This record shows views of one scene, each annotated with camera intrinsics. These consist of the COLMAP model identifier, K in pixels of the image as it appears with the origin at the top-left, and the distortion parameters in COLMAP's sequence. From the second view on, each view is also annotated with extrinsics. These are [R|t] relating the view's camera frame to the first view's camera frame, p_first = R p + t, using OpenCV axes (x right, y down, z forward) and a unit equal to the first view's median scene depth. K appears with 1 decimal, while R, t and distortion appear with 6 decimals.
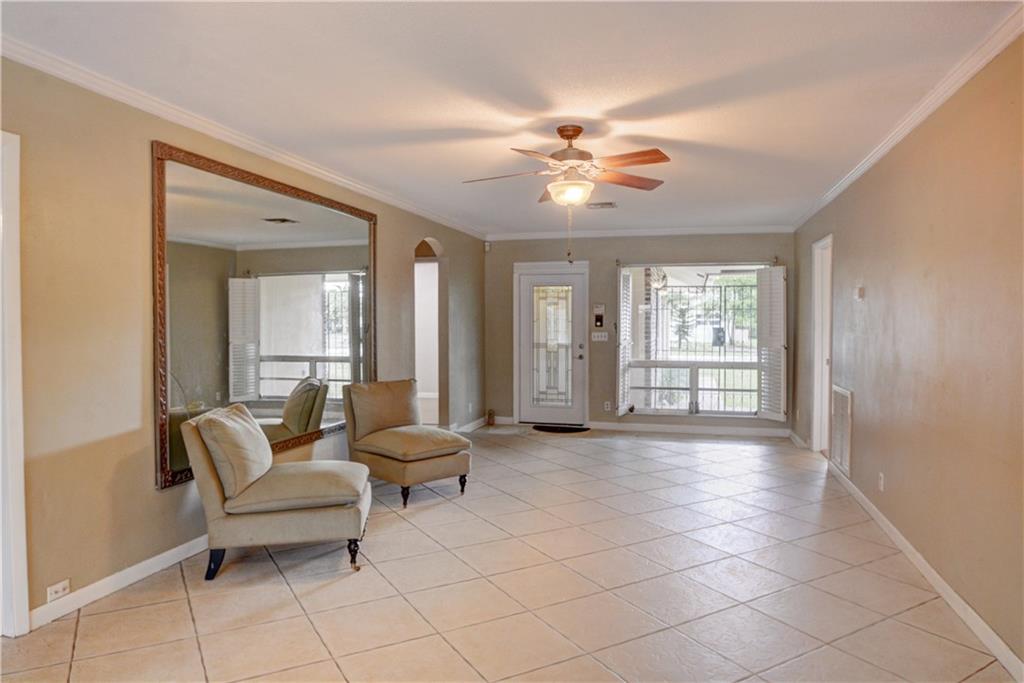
lens RADIAL K [[683.4, 0, 513.8], [0, 683.4, 342.5], [0, 0, 1]] dist [-0.052575, -0.002642]
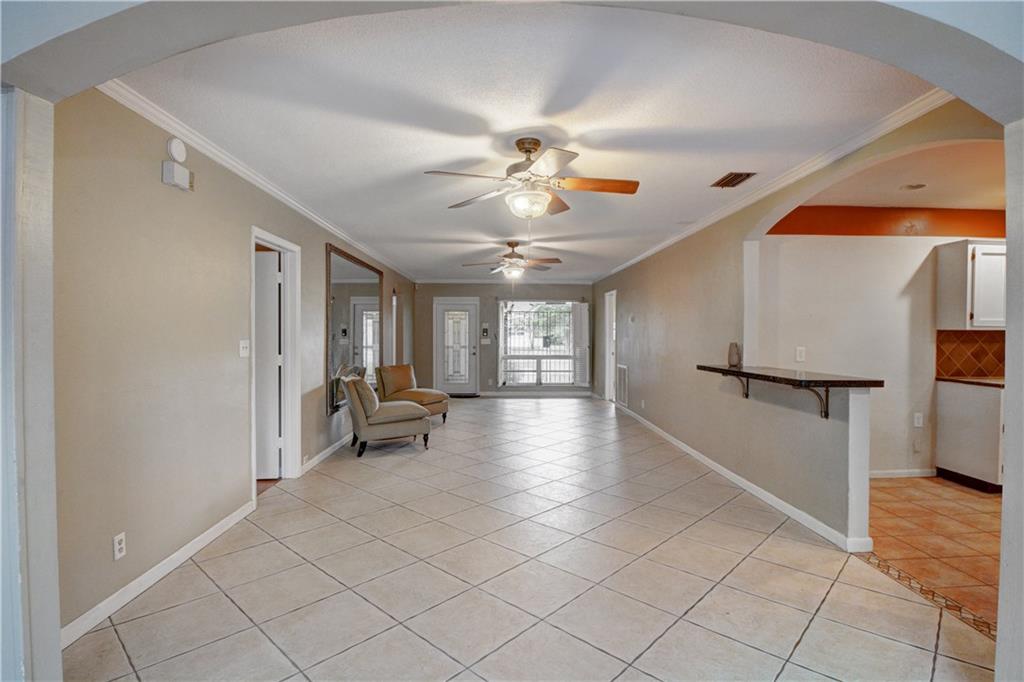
lens RADIAL K [[501.3, 0, 514.2], [0, 501.3, 338.4], [0, 0, 1]] dist [-0.017121, -0.001458]
pose [[0.960191, -0.000362, 0.279343, -0.165464], [0.005793, 0.999810, -0.018618, 0.007757], [-0.279284, 0.019495, 0.960011, -0.239365]]
